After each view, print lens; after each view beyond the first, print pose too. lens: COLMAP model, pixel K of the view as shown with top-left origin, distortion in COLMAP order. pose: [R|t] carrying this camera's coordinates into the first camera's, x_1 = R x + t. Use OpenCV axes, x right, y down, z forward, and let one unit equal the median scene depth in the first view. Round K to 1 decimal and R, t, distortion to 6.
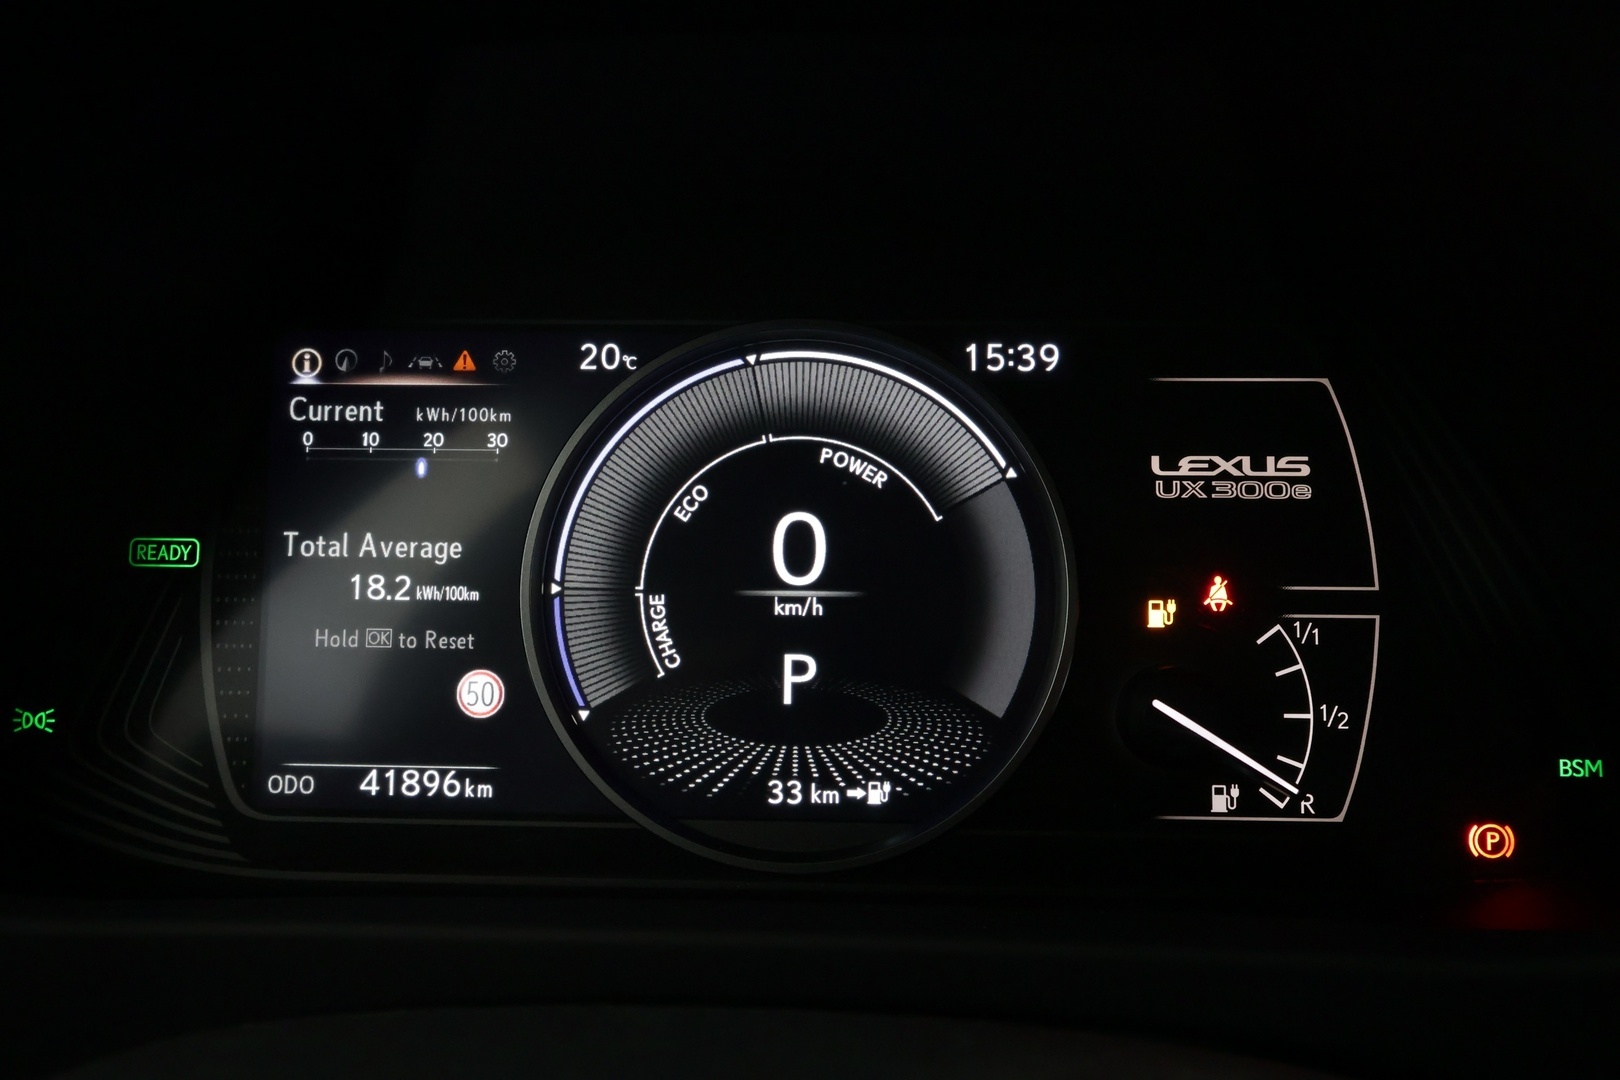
lens RADIAL K [[1371.5, 0, 808.4], [0, 1371.5, 533.8], [0, 0, 1]] dist [0.002657, 0.000373]
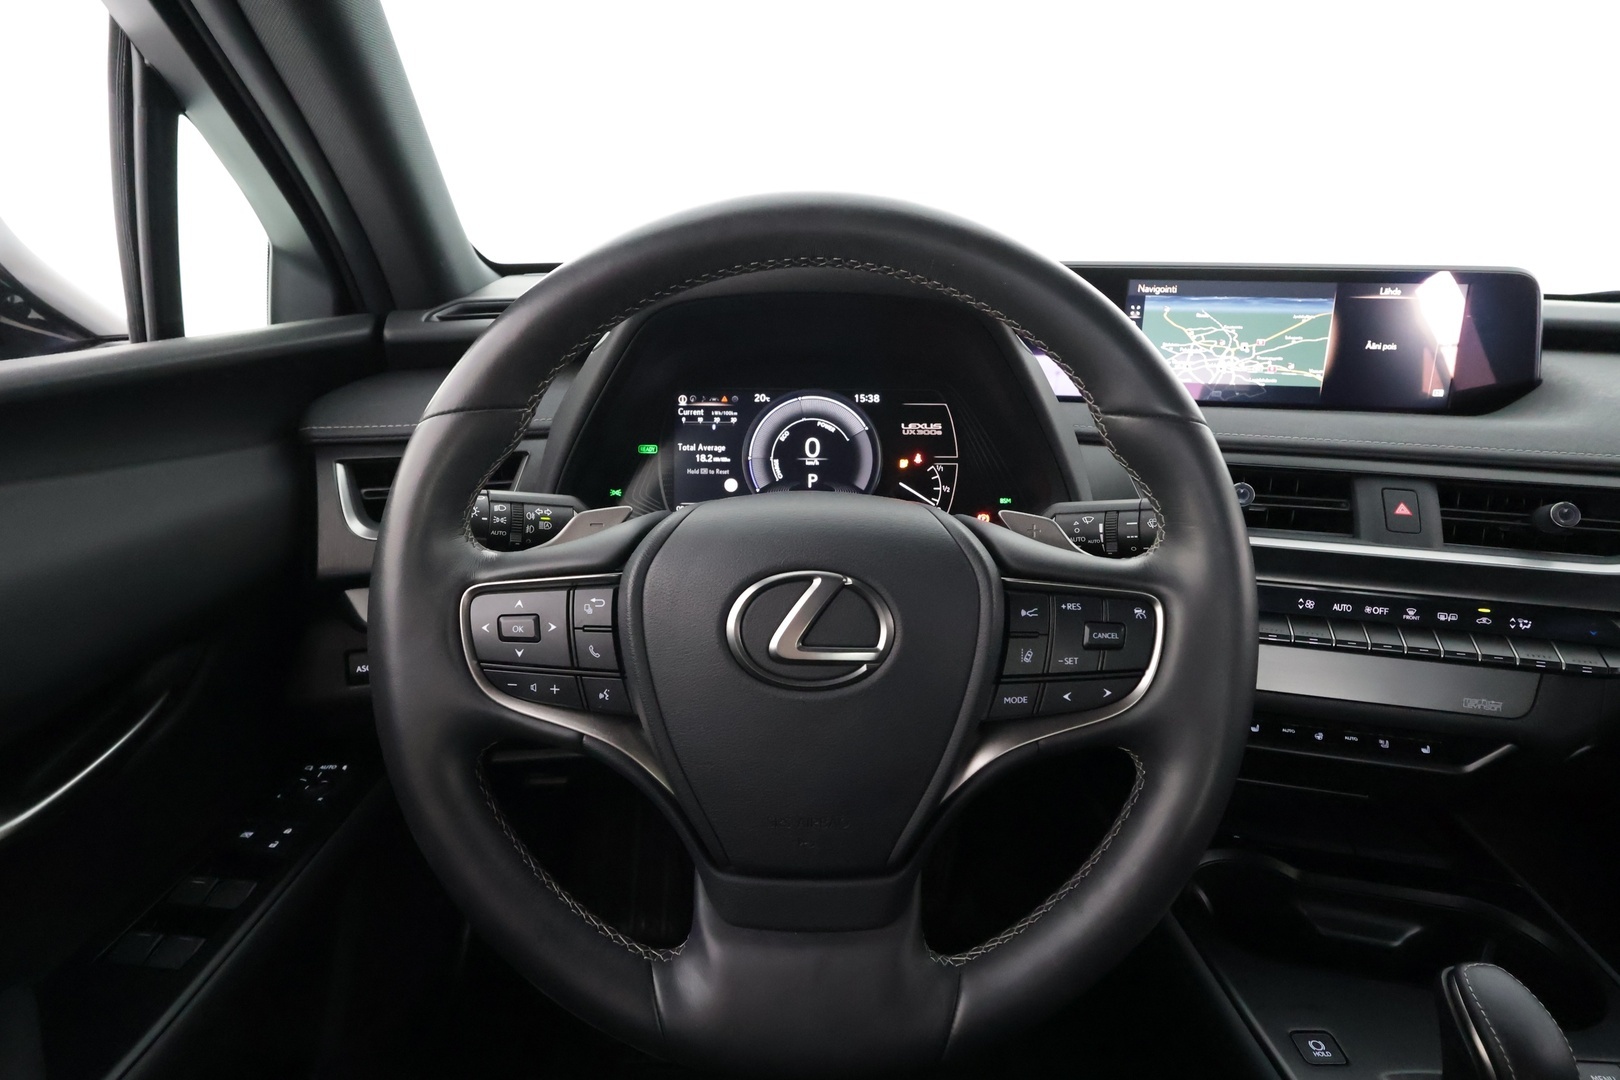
lens RADIAL K [[803.7, 0, 807.5], [0, 803.7, 551.5], [0, 0, 1]] dist [0.001570, 0.000013]
pose [[0.998873, -0.006775, 0.046977, -0.129355], [0.003899, 0.998127, 0.061053, 0.165221], [-0.047303, -0.060801, 0.997028, -1.290601]]
